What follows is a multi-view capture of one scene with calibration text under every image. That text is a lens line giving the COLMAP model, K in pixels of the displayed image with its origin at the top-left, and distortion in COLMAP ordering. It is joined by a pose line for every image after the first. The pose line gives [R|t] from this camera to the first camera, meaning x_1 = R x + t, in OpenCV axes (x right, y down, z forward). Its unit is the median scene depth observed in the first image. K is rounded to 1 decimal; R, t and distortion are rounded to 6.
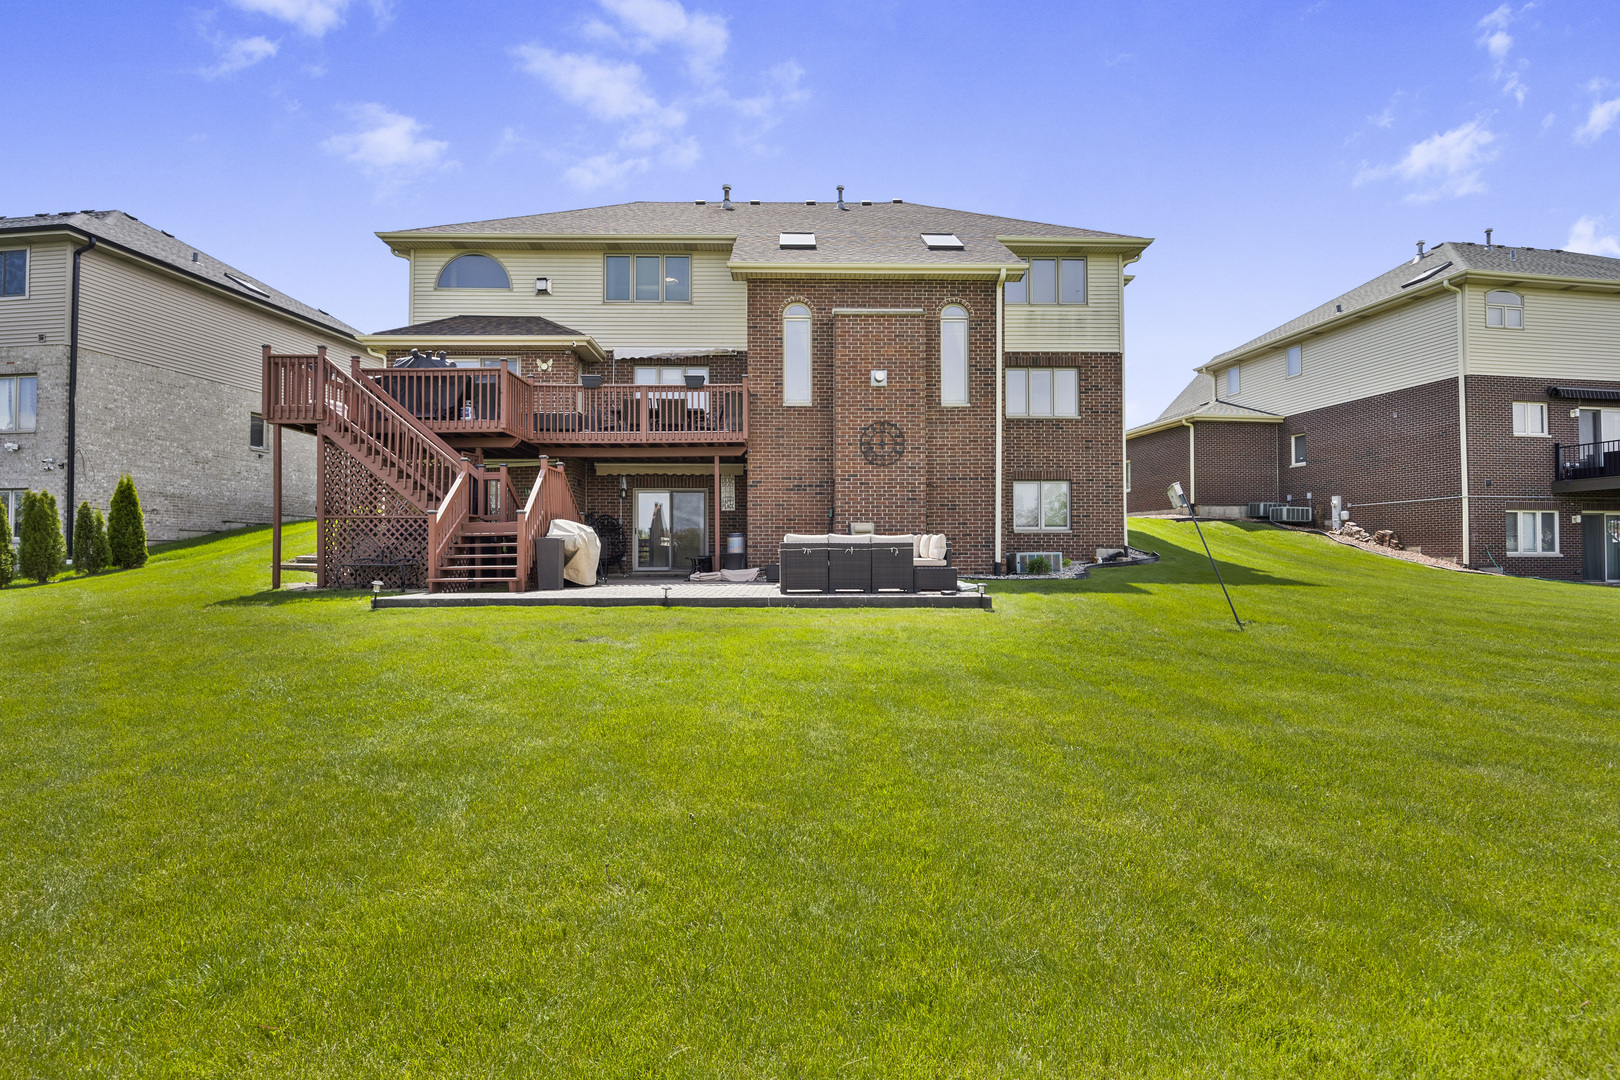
lens RADIAL K [[828.6, 0, 810.2], [0, 828.6, 540.9], [0, 0, 1]] dist [-0.005593, -0.000834]
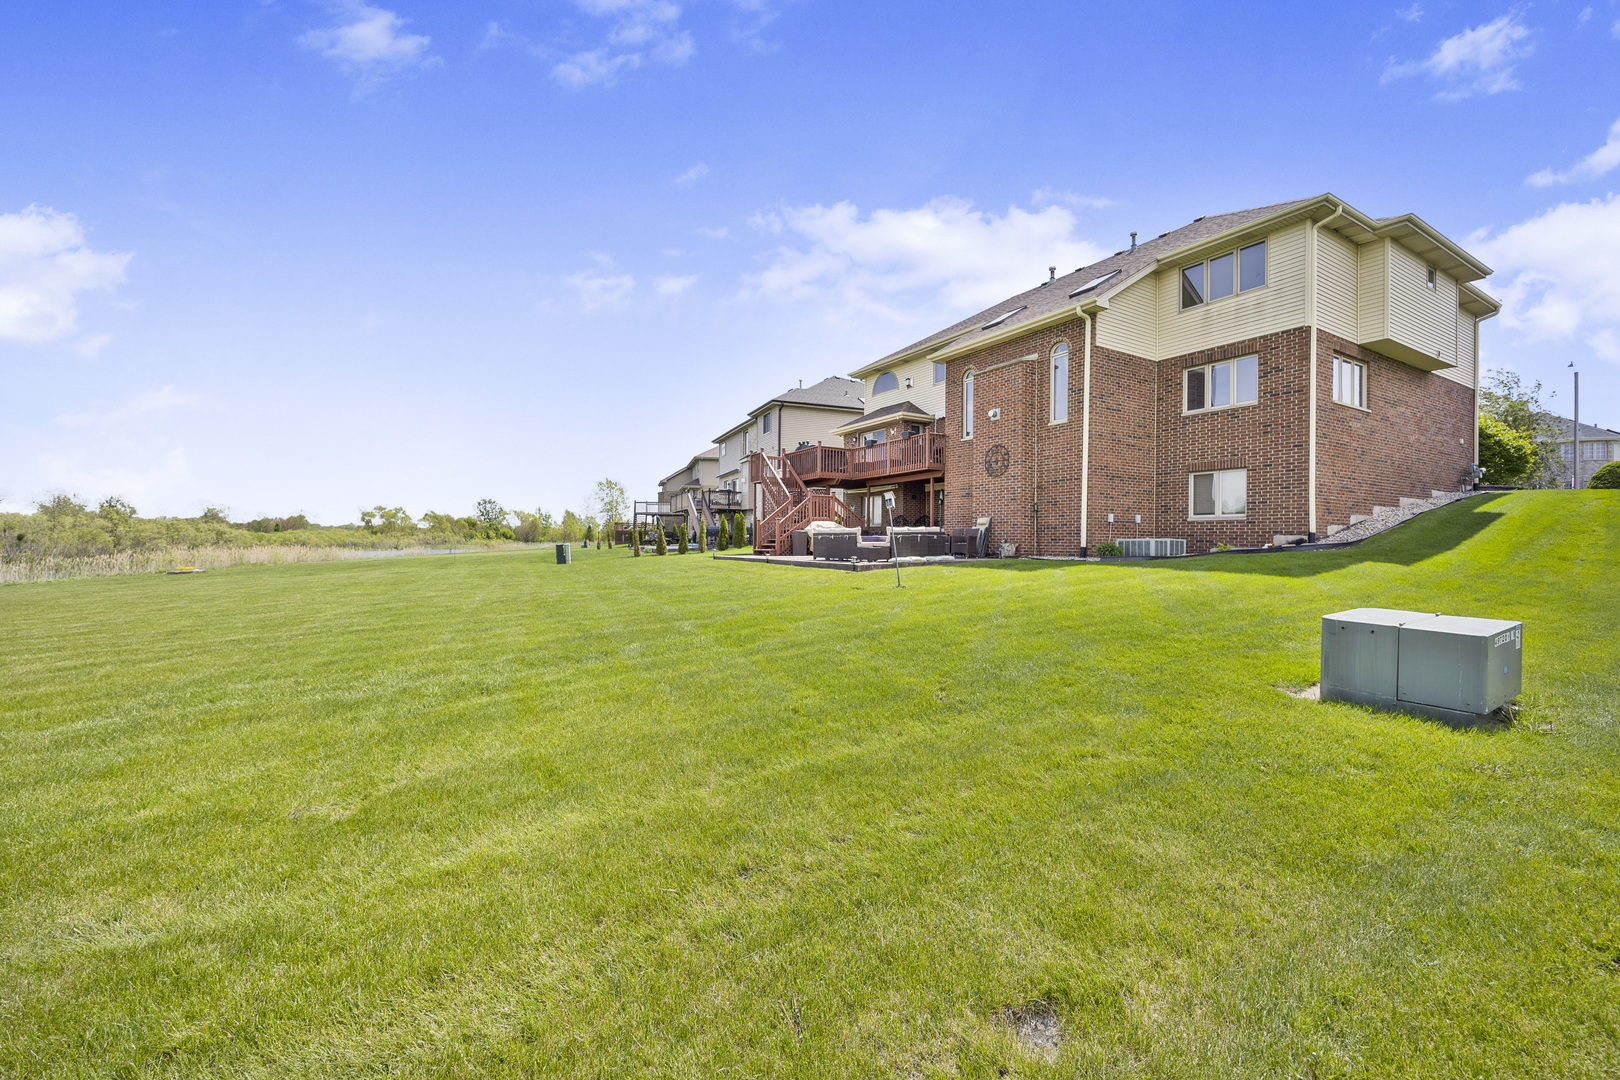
lens RADIAL K [[638.9, 0, 811.2], [0, 638.9, 544.4], [0, 0, 1]] dist [0.002207, 0.000071]
pose [[0.518993, 0.006967, -0.854750, 0.707498], [0.009406, 0.999860, 0.013860, 0.004710], [0.854727, -0.015233, 0.518854, 0.142012]]
